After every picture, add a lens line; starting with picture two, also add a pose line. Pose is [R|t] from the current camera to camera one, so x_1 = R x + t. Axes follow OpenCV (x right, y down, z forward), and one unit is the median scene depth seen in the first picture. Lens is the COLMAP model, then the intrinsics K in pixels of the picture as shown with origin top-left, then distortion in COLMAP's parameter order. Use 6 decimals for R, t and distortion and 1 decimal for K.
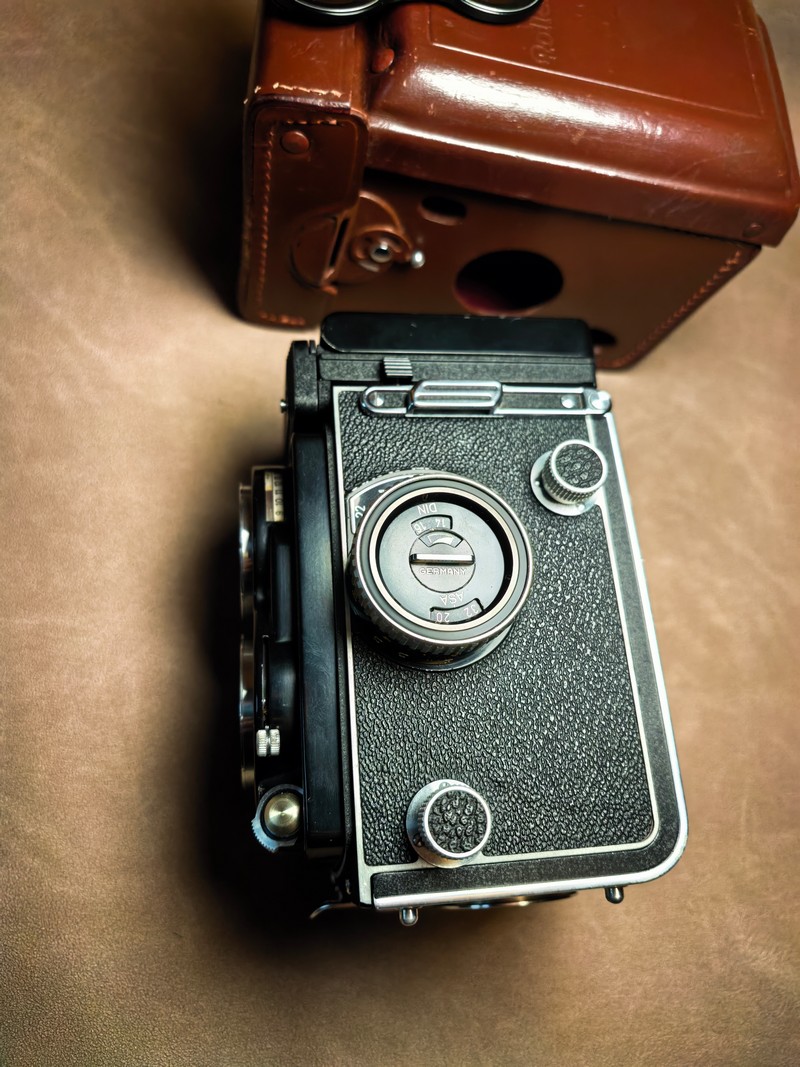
lens RADIAL K [[815.2, 0, 398.5], [0, 815.2, 534.6], [0, 0, 1]] dist [-0.056947, 0.008821]
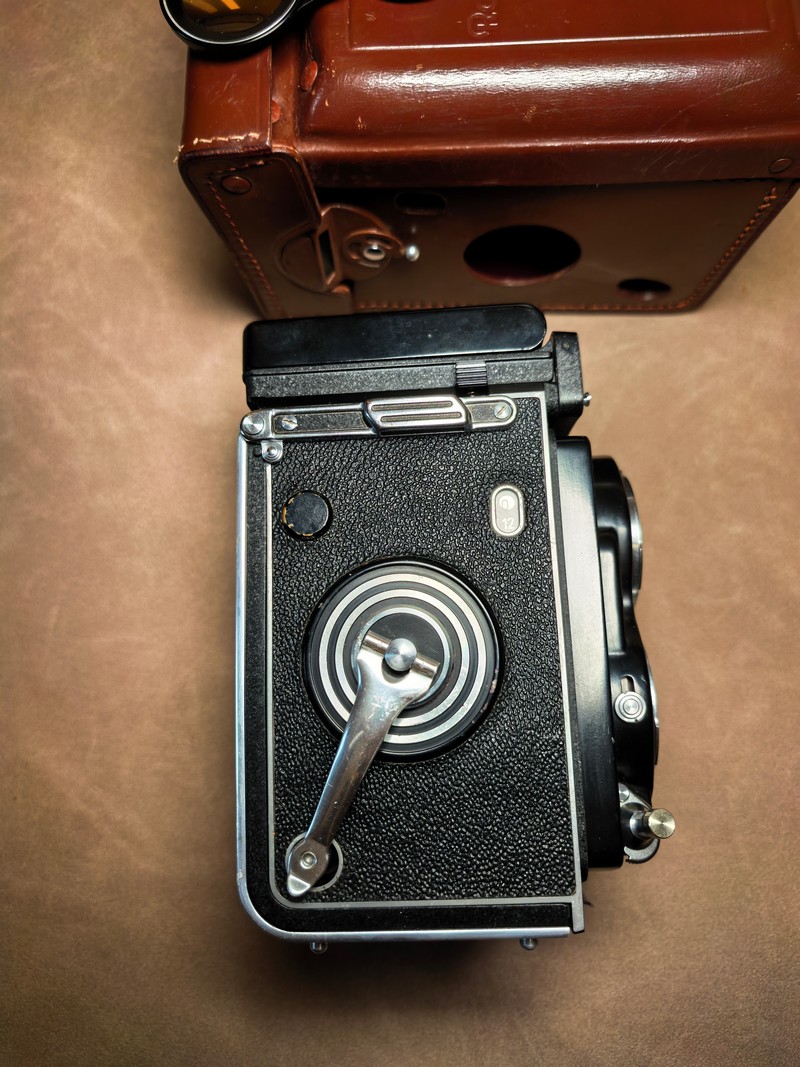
lens RADIAL K [[815.2, 0, 398.5], [0, 815.2, 534.6], [0, 0, 1]] dist [-0.056947, 0.008821]
pose [[0.956306, -0.055648, -0.287024, 0.273650], [0.101534, 0.983829, 0.147548, -0.161364], [0.274172, -0.170244, 0.946492, 0.037434]]
